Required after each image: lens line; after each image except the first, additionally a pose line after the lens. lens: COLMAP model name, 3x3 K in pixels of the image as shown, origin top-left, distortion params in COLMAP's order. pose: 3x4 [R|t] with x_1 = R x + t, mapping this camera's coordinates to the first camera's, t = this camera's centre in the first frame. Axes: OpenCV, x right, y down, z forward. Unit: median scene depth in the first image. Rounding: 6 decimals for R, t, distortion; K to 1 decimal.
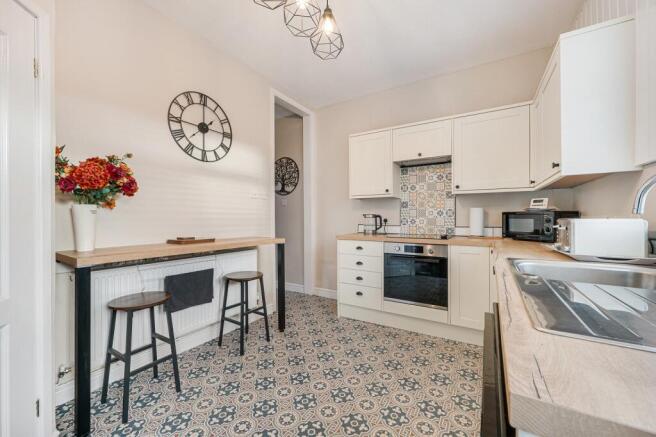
lens RADIAL K [[257.1, 0, 325.2], [0, 257.1, 216.3], [0, 0, 1]] dist [0.000057, -0.000215]
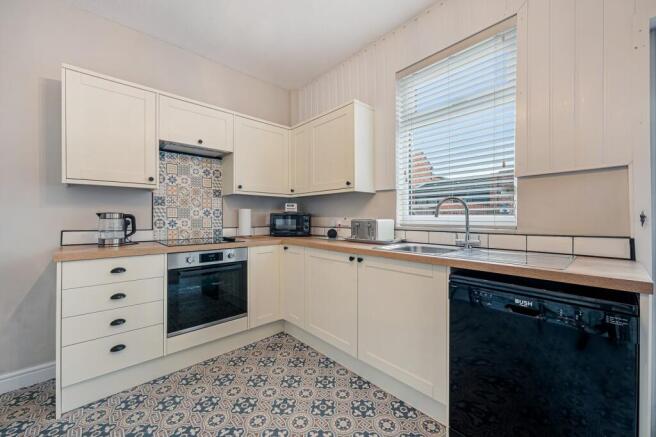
lens RADIAL K [[257.1, 0, 325.2], [0, 257.1, 216.3], [0, 0, 1]] dist [0.000057, -0.000215]
pose [[0.276689, 0.003846, 0.960952, -0.311841], [-0.006940, 0.999974, -0.002004, -0.003038], [-0.960935, -0.006115, 0.276708, 0.395216]]
